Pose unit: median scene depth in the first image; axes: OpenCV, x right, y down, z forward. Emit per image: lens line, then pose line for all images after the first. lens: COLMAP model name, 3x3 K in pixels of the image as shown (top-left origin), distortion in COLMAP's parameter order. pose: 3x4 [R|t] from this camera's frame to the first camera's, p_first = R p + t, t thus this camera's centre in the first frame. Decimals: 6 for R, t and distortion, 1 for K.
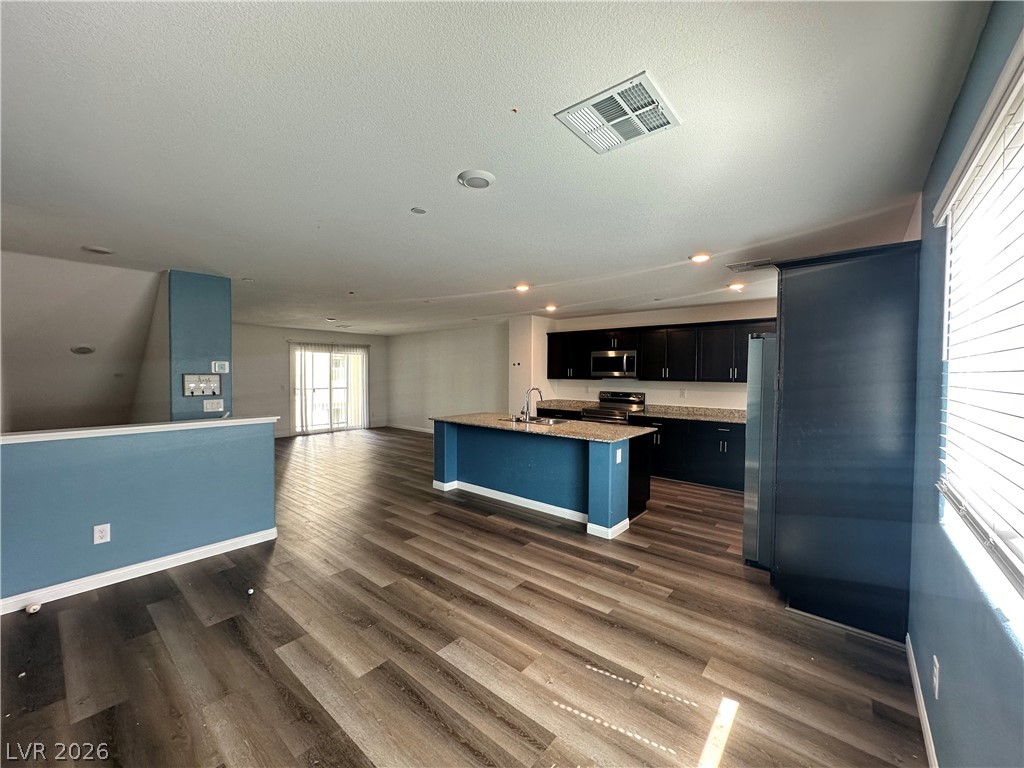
lens RADIAL K [[406.7, 0, 516.9], [0, 406.7, 382.2], [0, 0, 1]] dist [-0.001356, -0.000050]
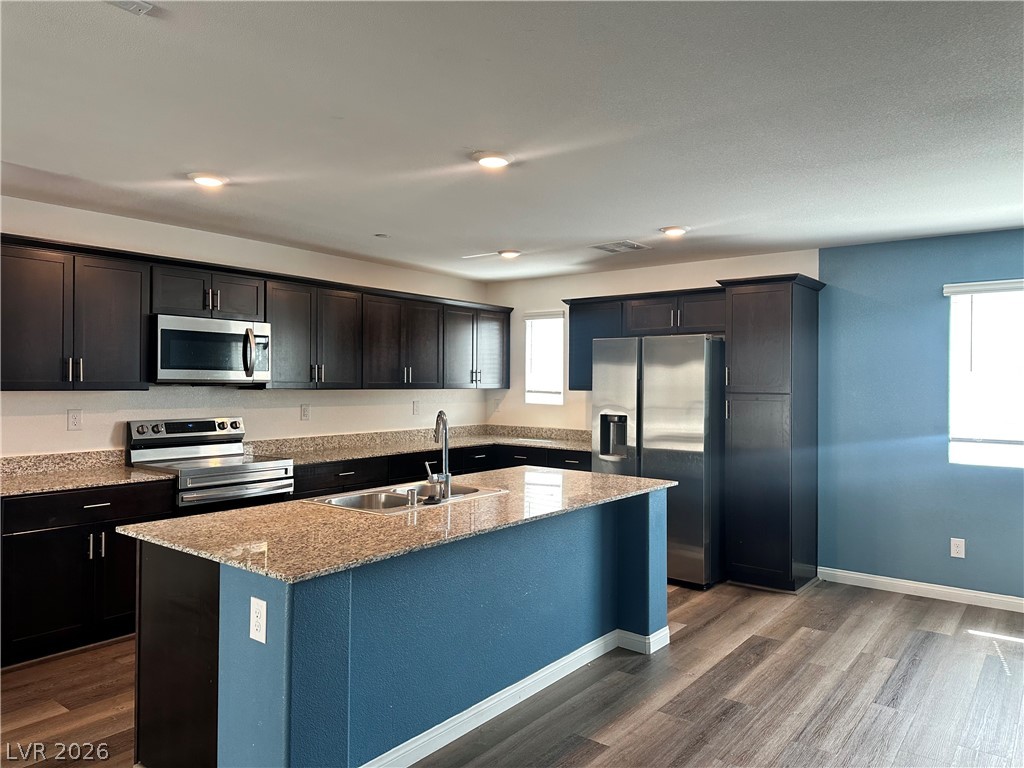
lens RADIAL K [[720.6, 0, 516.8], [0, 720.6, 381.9], [0, 0, 1]] dist [0.025630, -0.012906]
pose [[-0.040412, -0.013046, 0.999098, -0.971656], [0.010239, 0.999857, 0.013470, -0.039372], [-0.999131, 0.010774, -0.040273, 1.411773]]
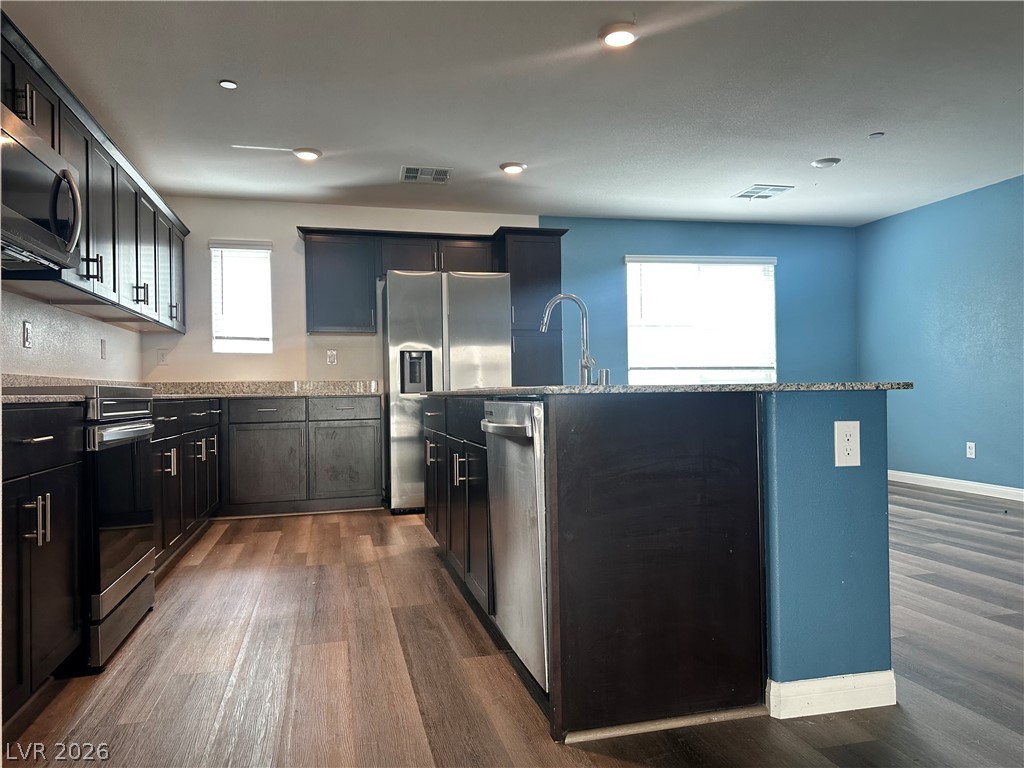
lens RADIAL K [[720.6, 0, 518.1], [0, 720.6, 383.1], [0, 0, 1]] dist [0.025630, -0.012906]
pose [[-0.818129, 0.012611, 0.574897, -0.332345], [0.020467, 0.999765, 0.007196, 0.152279], [-0.574671, 0.017654, -0.818194, 2.421497]]
